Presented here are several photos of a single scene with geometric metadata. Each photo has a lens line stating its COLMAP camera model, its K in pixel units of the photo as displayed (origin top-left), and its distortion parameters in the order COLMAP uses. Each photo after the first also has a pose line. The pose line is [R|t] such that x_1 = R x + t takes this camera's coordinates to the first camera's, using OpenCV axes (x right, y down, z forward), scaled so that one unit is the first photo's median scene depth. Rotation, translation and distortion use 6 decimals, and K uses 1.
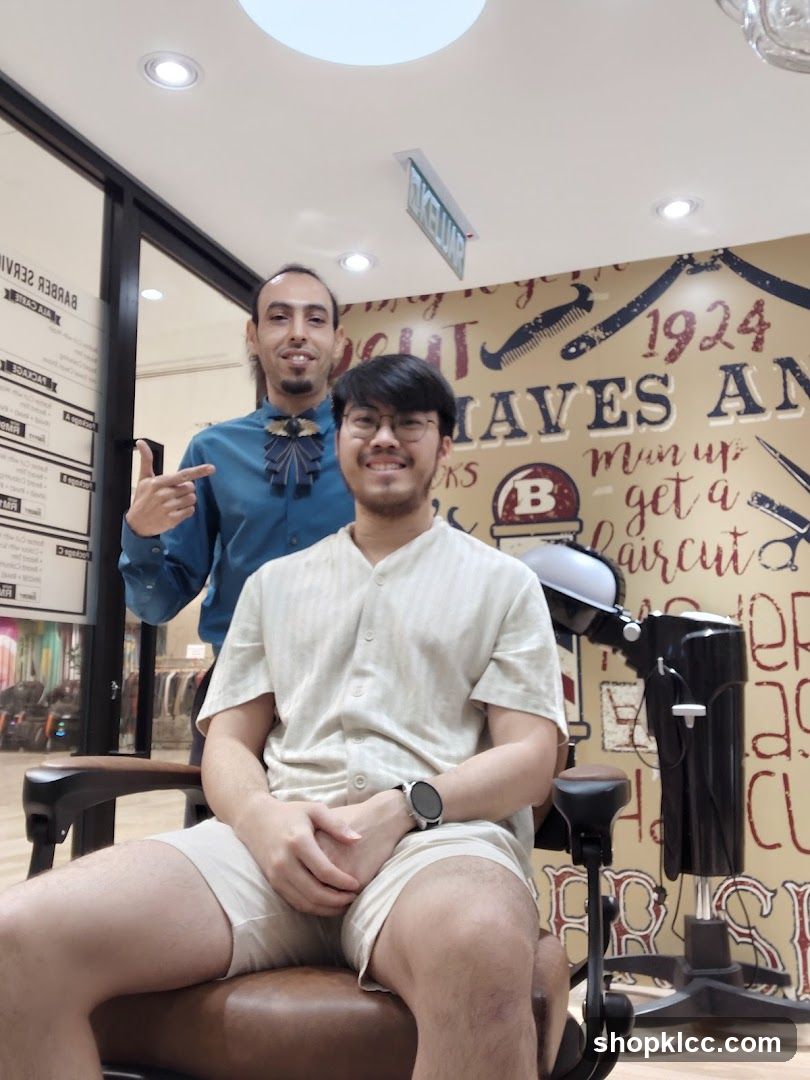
lens RADIAL K [[948.8, 0, 464.9], [0, 948.8, 561.8], [0, 0, 1]] dist [0.090553, -0.231441]
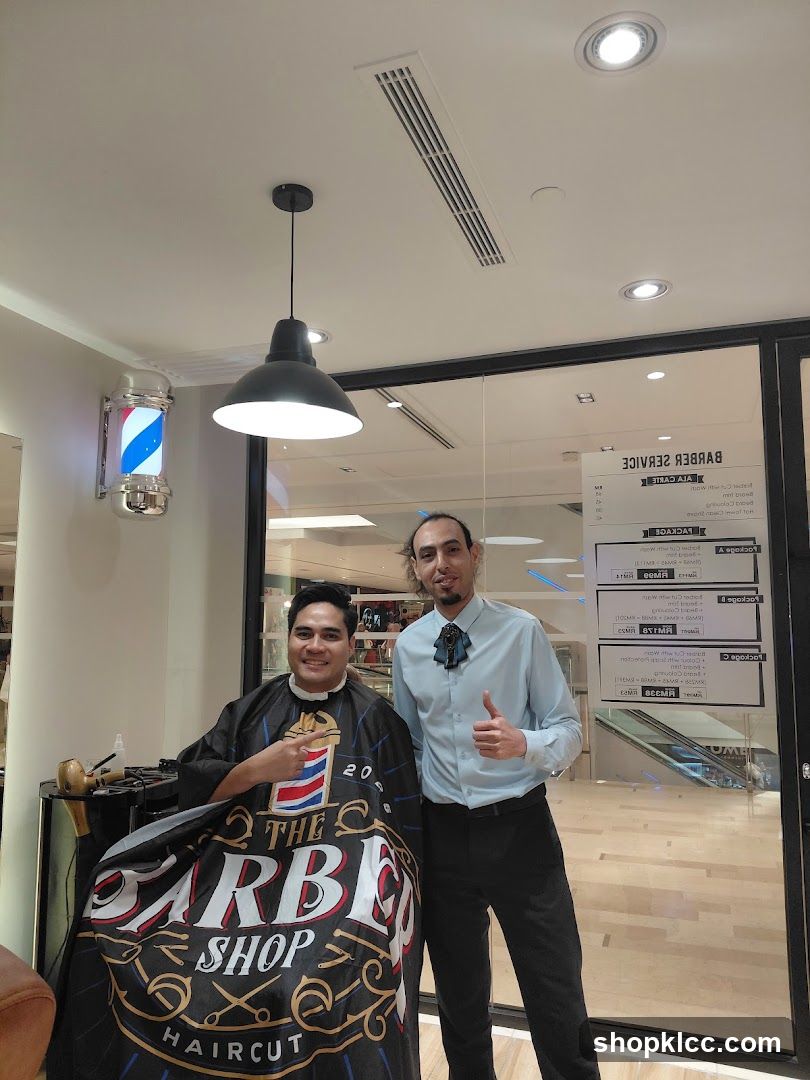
lens RADIAL K [[799.3, 0, 397.5], [0, 799.3, 548.4], [0, 0, 1]] dist [0.078404, -0.121423]
pose [[-0.061762, -0.097788, -0.993289, 0.698552], [0.117166, 0.987598, -0.104513, -0.095094], [0.991190, -0.122834, -0.049539, 0.647772]]
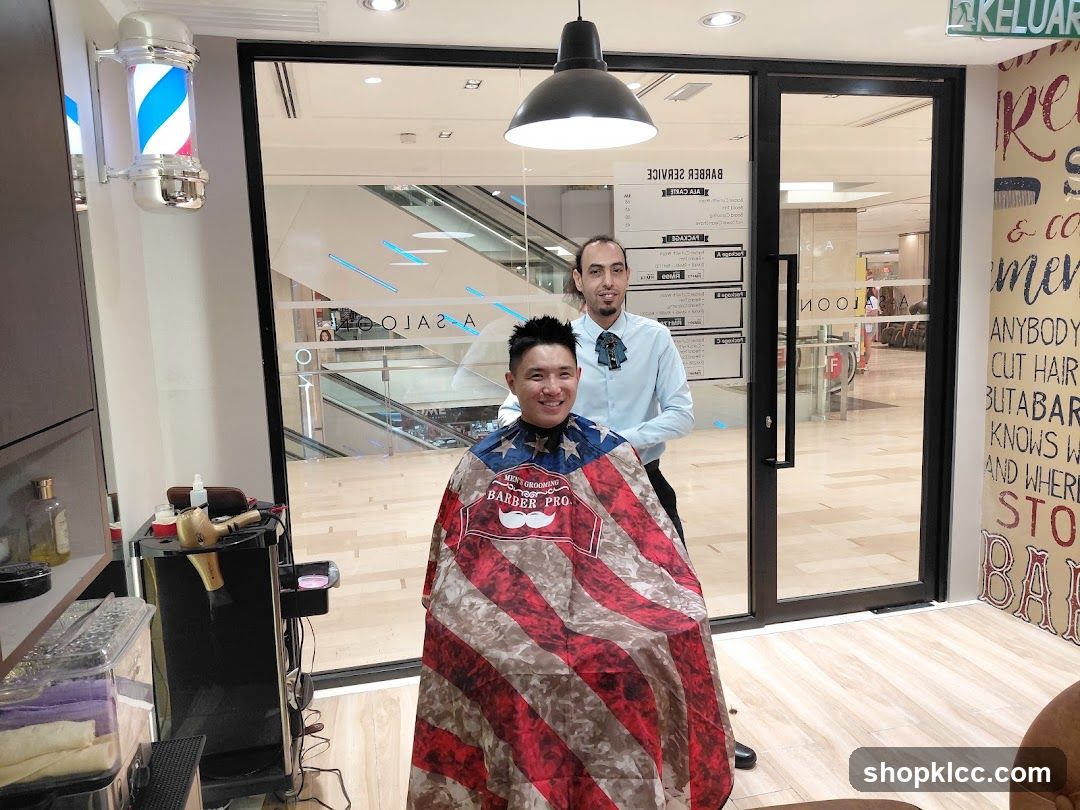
lens RADIAL K [[799.3, 0, 531.8], [0, 799.3, 415.8], [0, 0, 1]] dist [0.078404, -0.121423]
pose [[0.495588, 0.114861, -0.860930, 0.606081], [0.136600, 0.968575, 0.207855, -0.217600], [0.857749, -0.220613, 0.464324, 0.079442]]
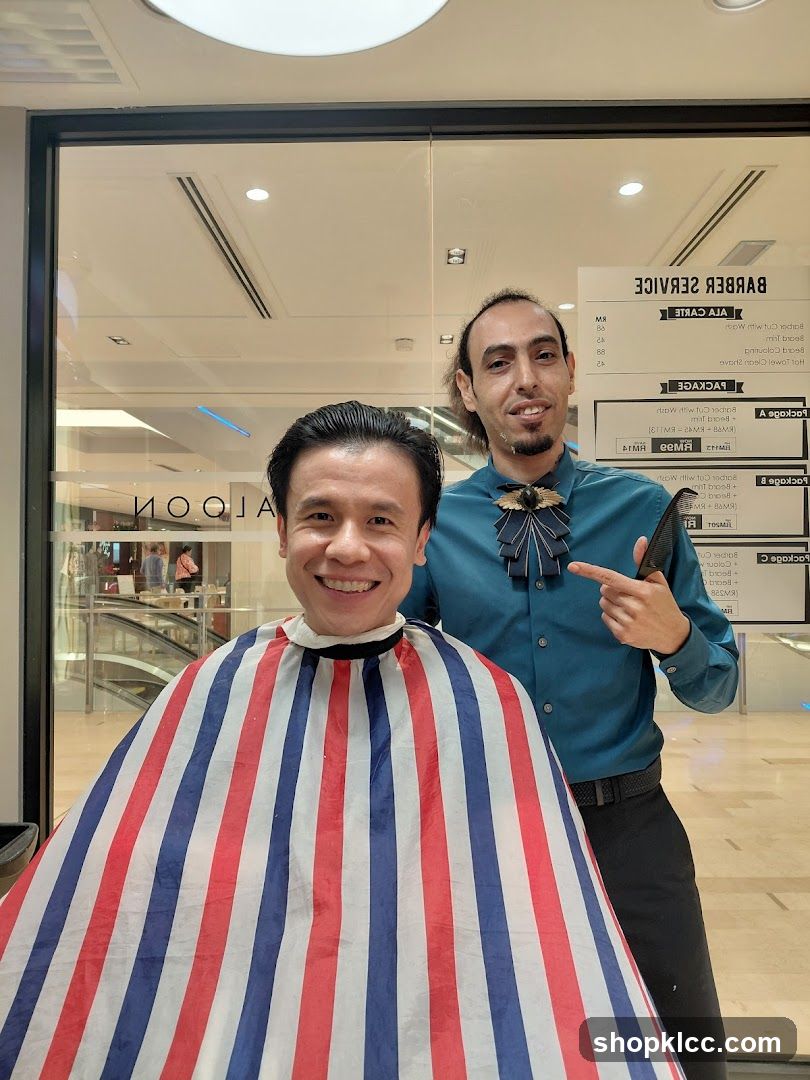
lens RADIAL K [[806.3, 0, 403.6], [0, 806.3, 544.7], [0, 0, 1]] dist [0.060800, -0.128643]
pose [[0.266467, -0.016863, -0.963697, 0.257112], [0.117013, 0.993017, 0.014979, -0.080070], [0.956715, -0.116757, 0.266579, 0.456840]]
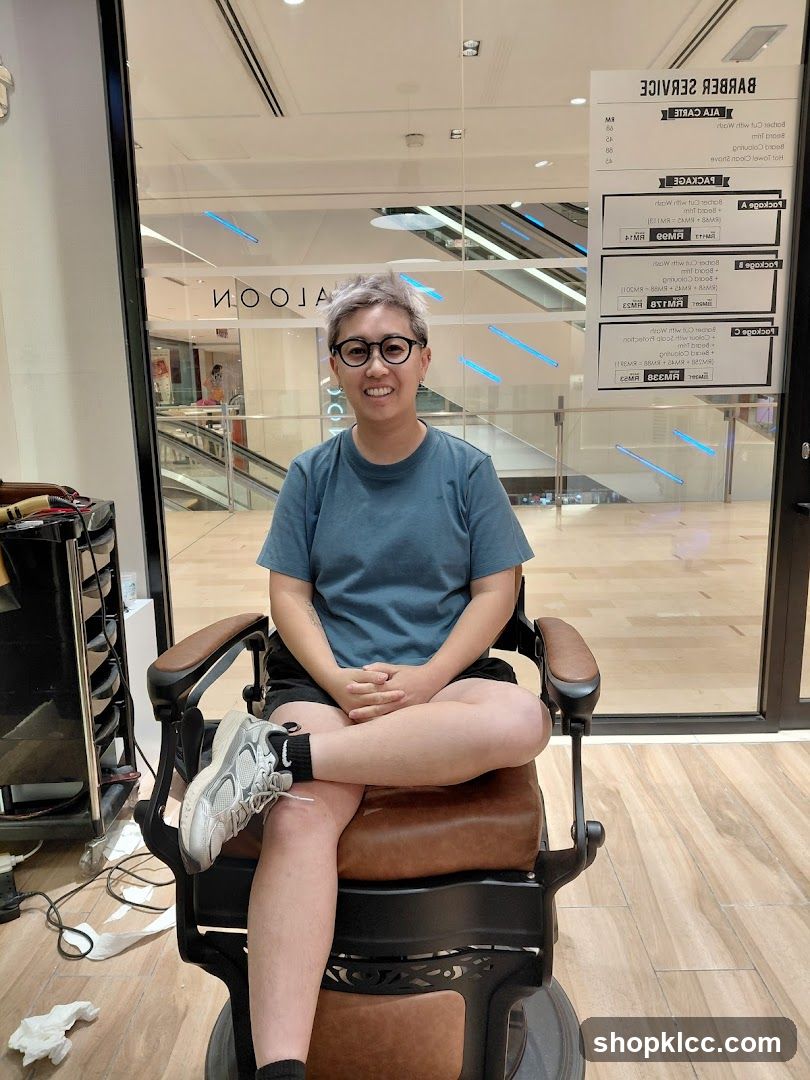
lens RADIAL K [[810.7, 0, 402.4], [0, 810.7, 544.0], [0, 0, 1]] dist [-0.003458, -0.010843]
pose [[0.268148, 0.191323, -0.944189, 0.438716], [0.135636, 0.962822, 0.233619, -0.049259], [0.953782, -0.190710, 0.232228, 0.351803]]
